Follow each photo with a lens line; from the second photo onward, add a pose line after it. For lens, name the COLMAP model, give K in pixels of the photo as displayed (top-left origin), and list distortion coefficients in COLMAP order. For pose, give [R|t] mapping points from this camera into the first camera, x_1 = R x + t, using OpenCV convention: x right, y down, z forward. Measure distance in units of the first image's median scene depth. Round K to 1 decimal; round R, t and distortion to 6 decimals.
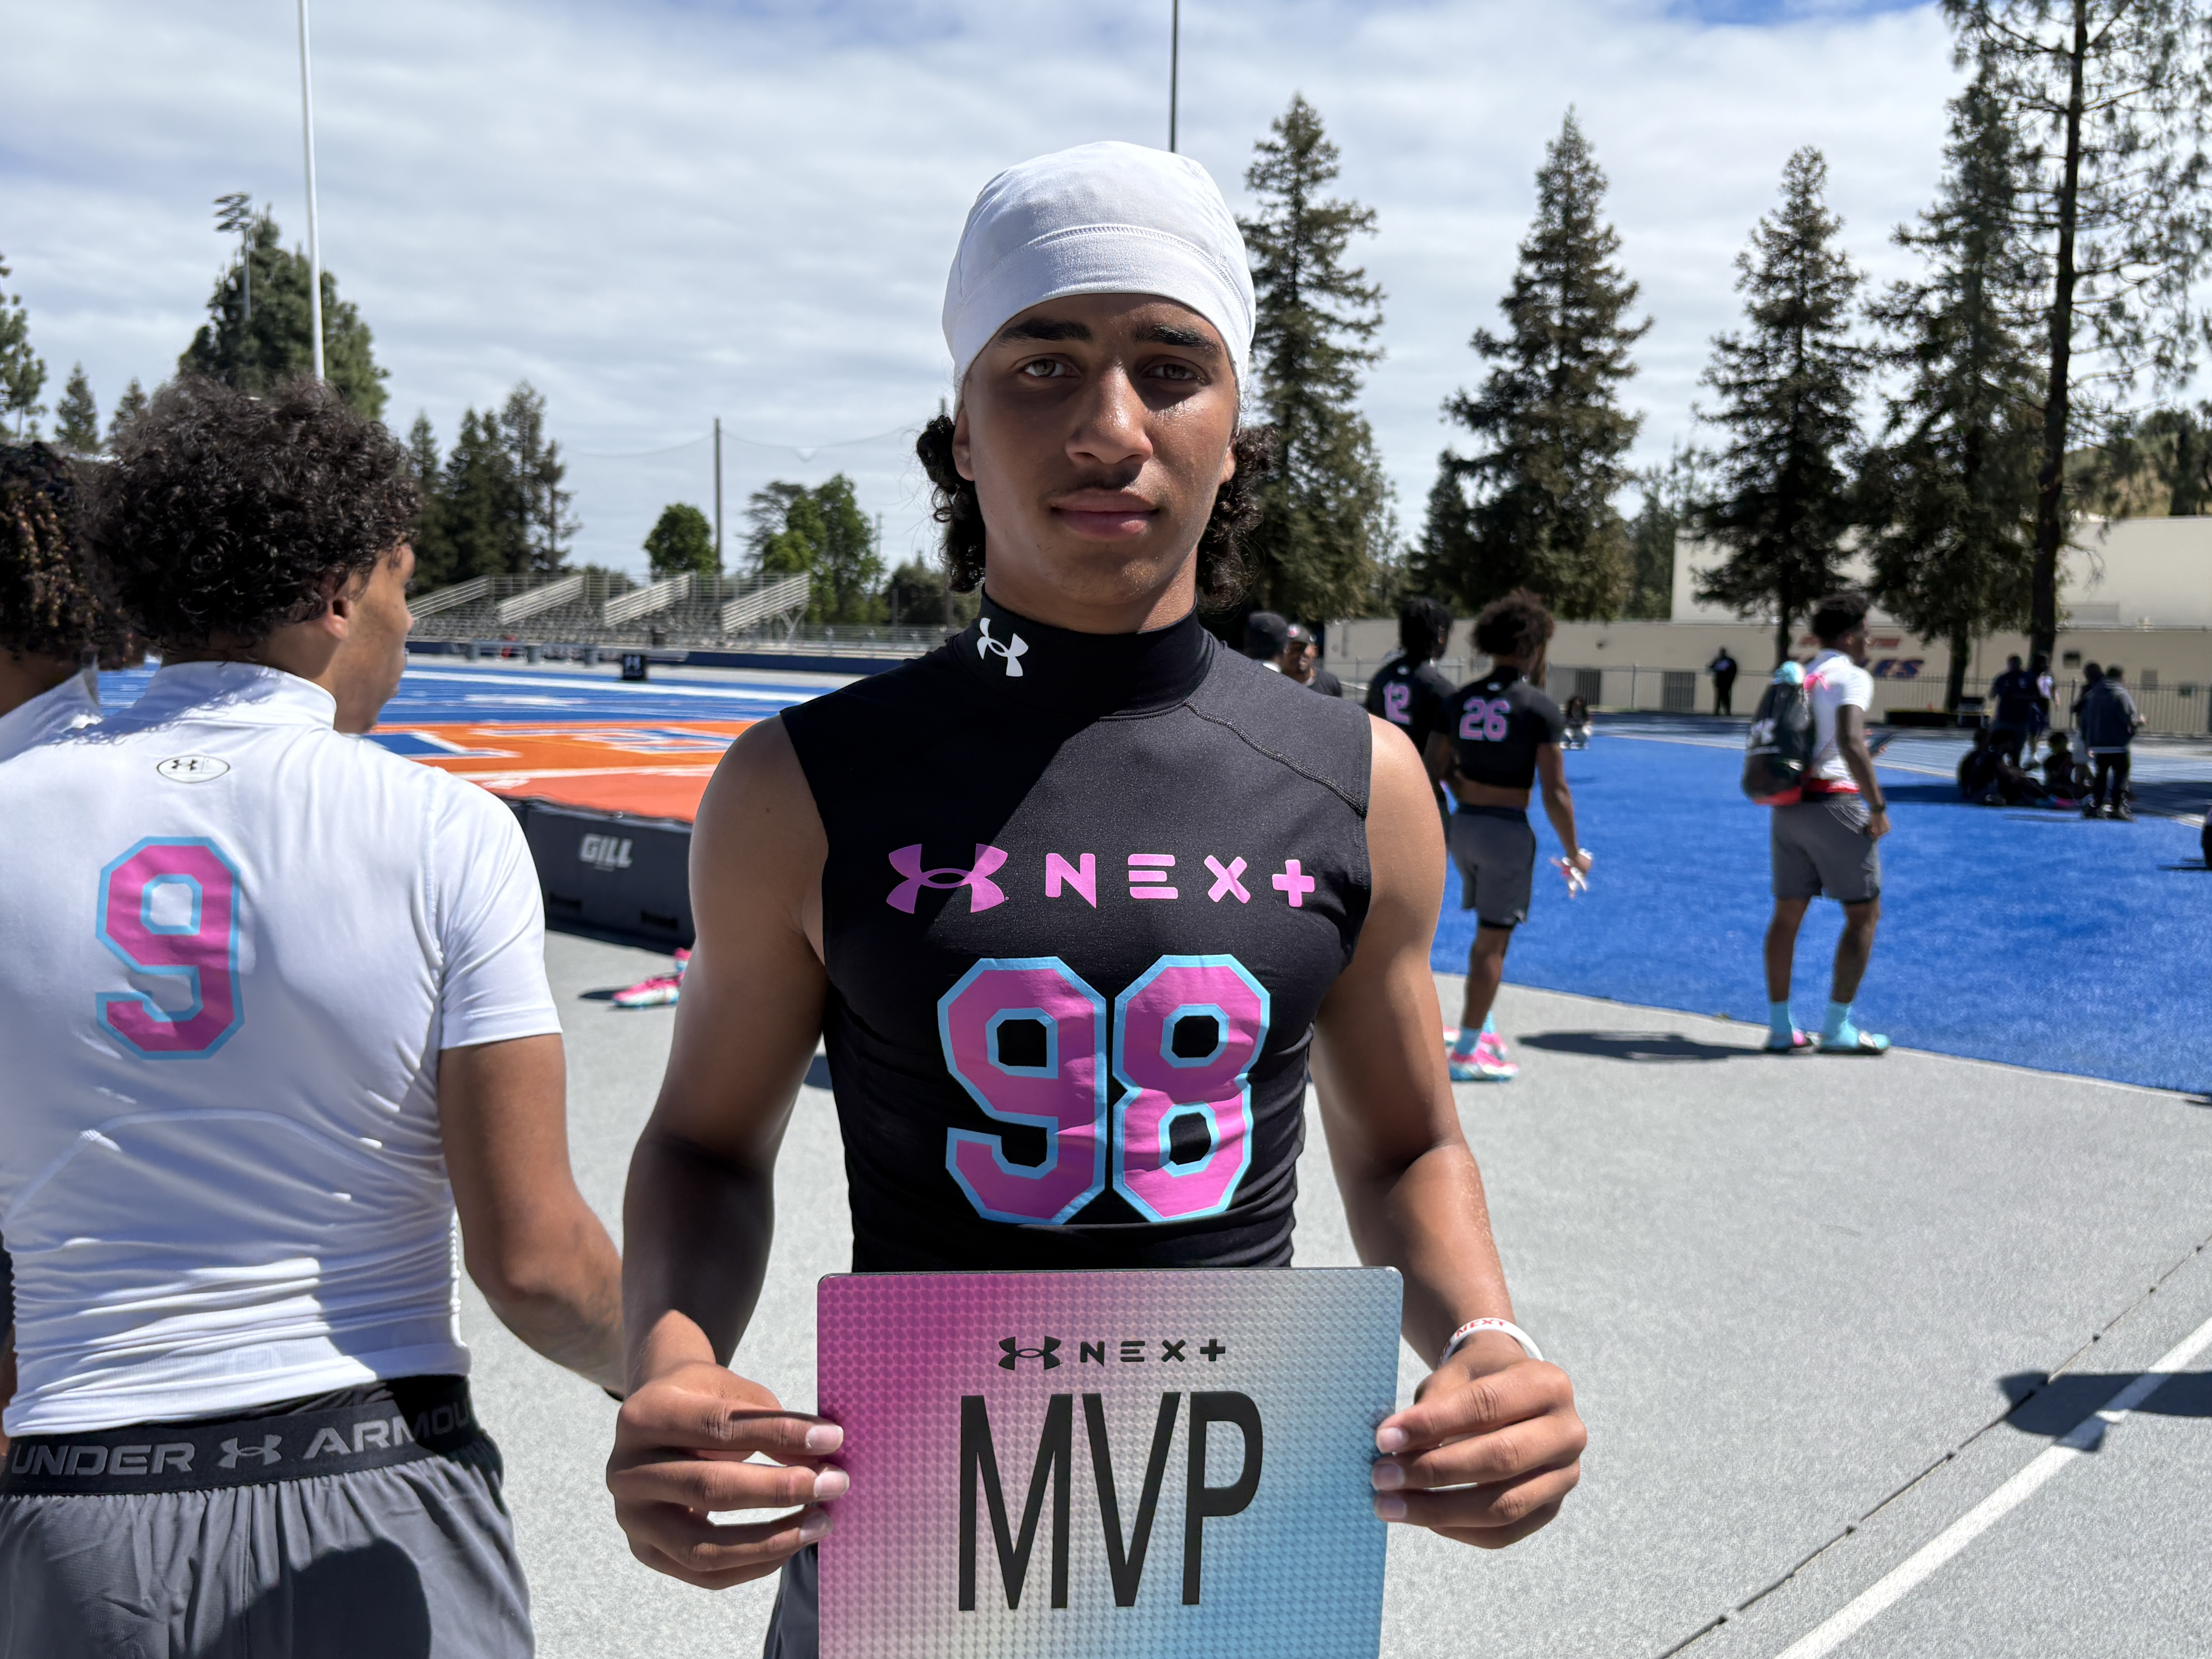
lens RADIAL K [[1918.7, 0, 1105.2], [0, 1918.7, 839.2], [0, 0, 1]] dist [0.007889, -0.006442]
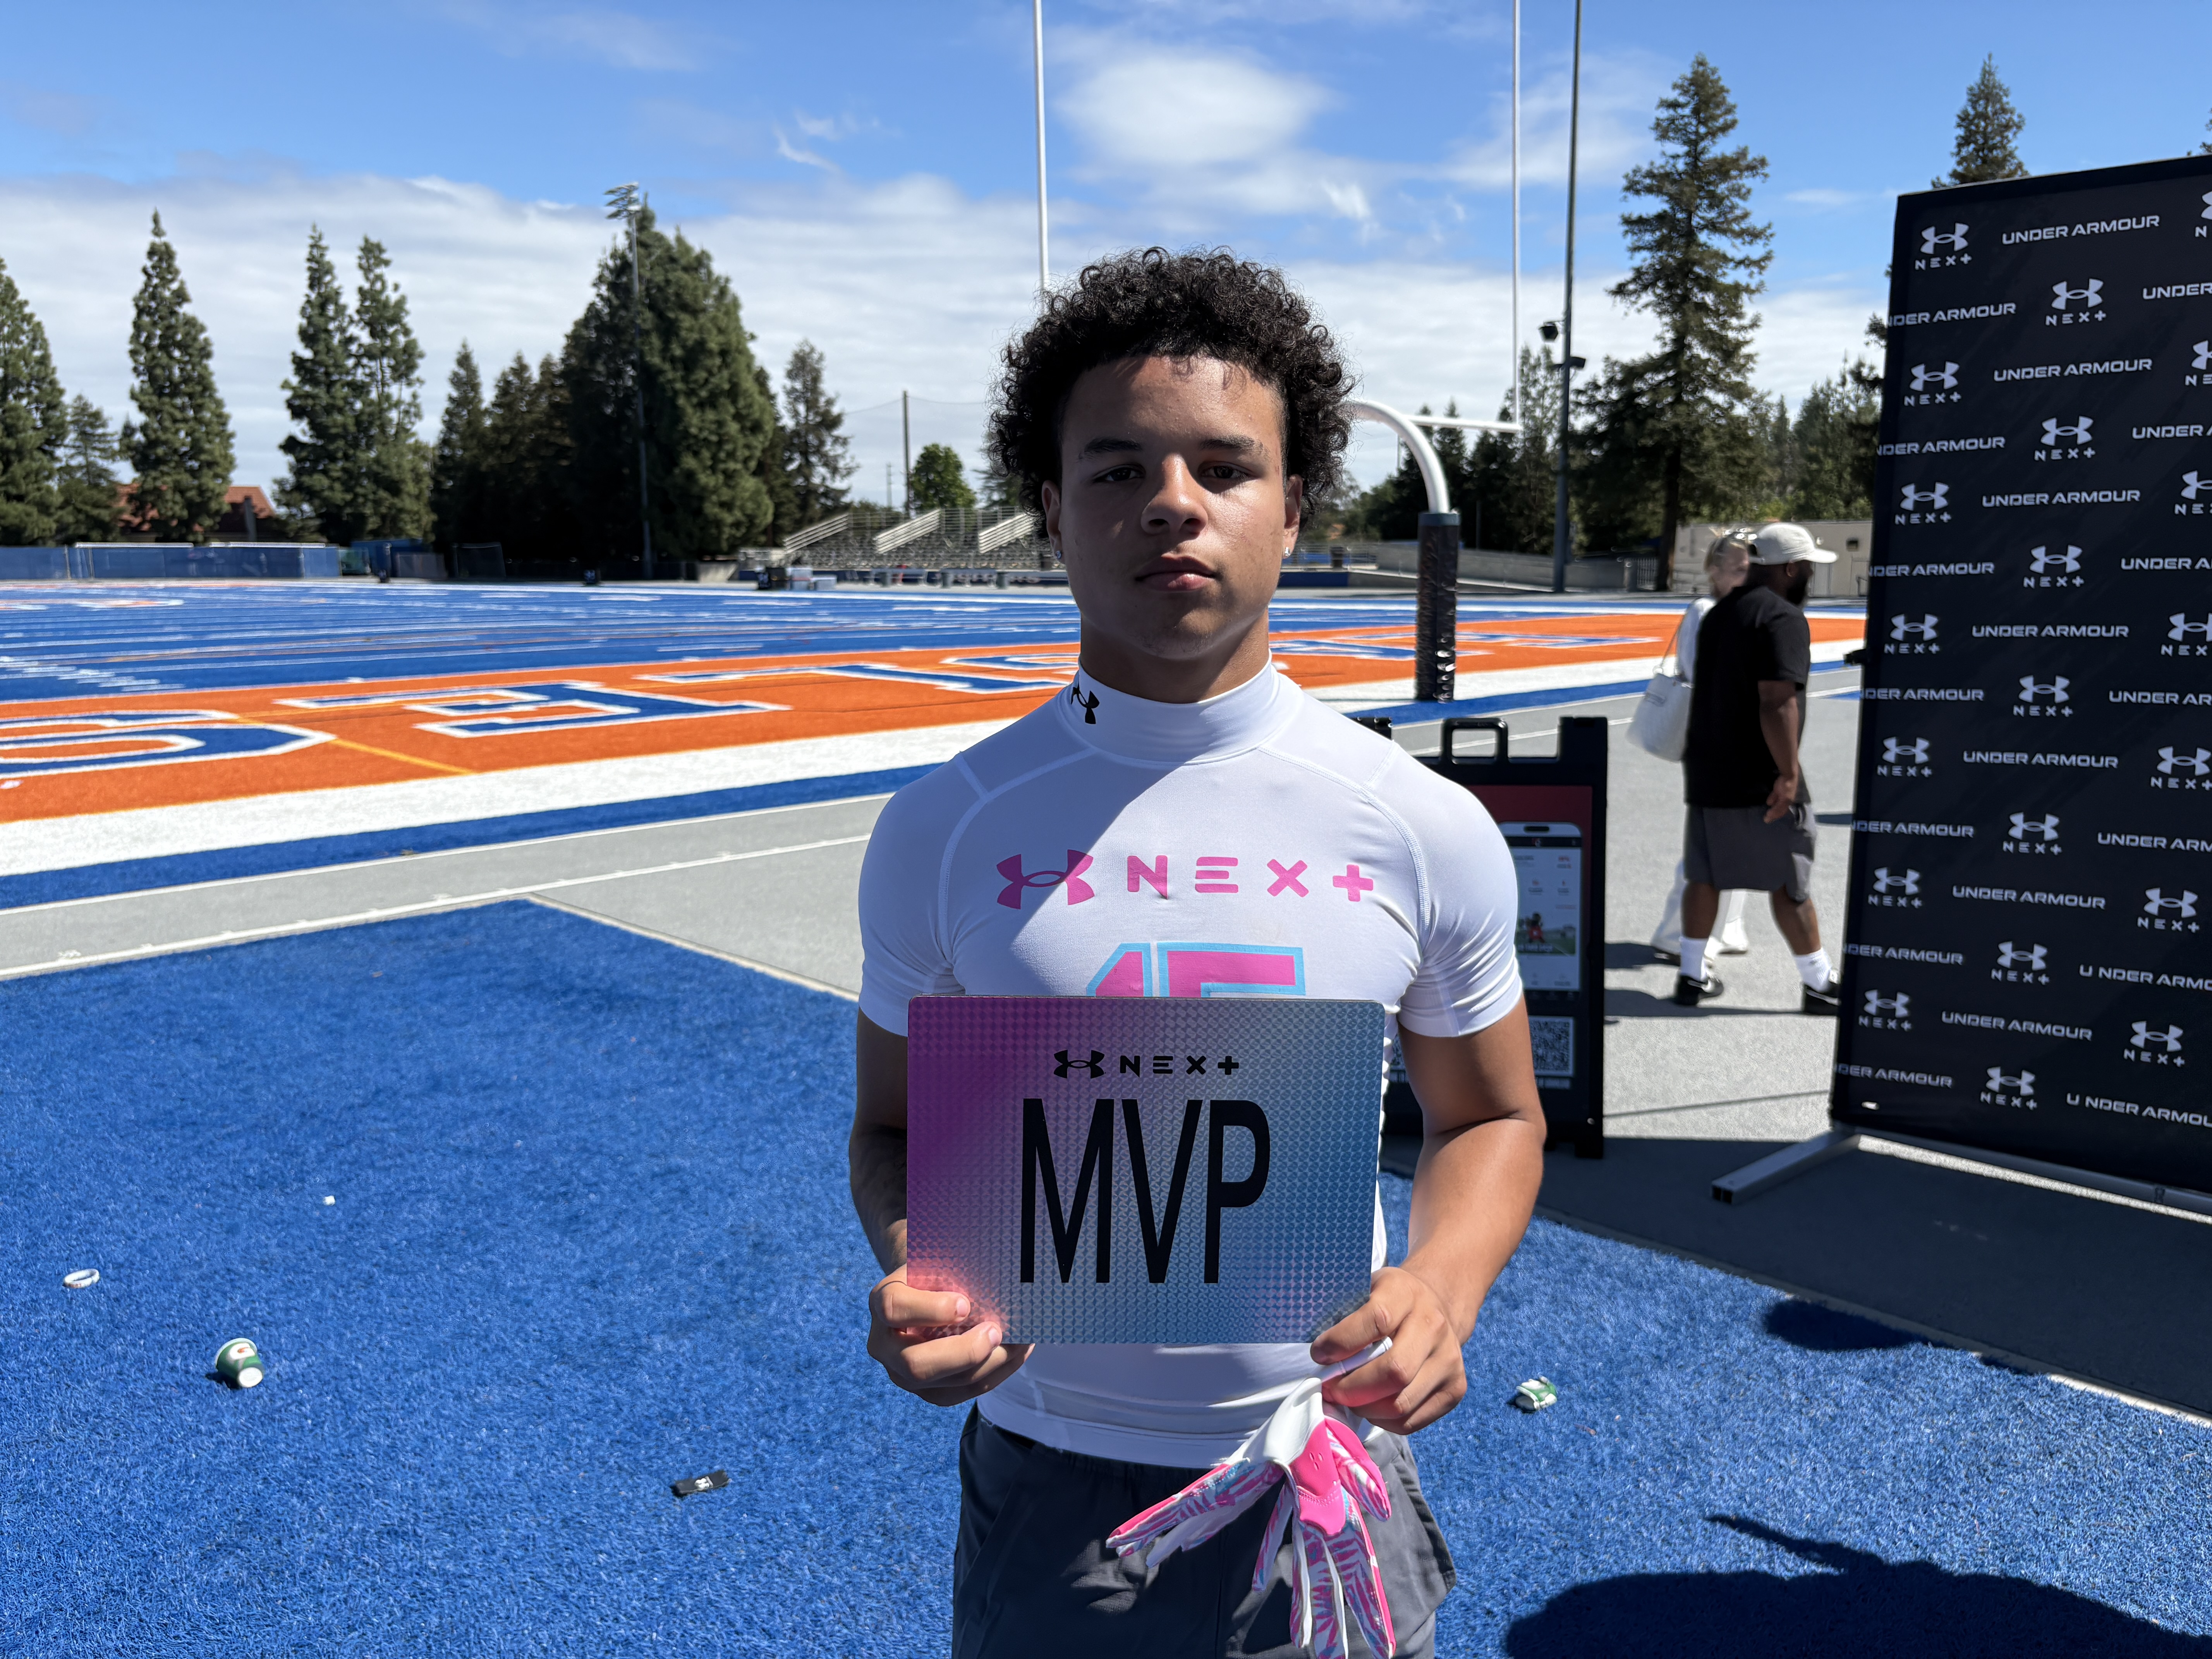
lens RADIAL K [[1677.4, 0, 1099.6], [0, 1677.4, 839.2], [0, 0, 1]] dist [0.017655, -0.016474]
pose [[0.998320, -0.023310, -0.053052, -0.206129], [0.026703, 0.997582, 0.064167, -0.000245], [0.051428, -0.065476, 0.996528, -0.035849]]
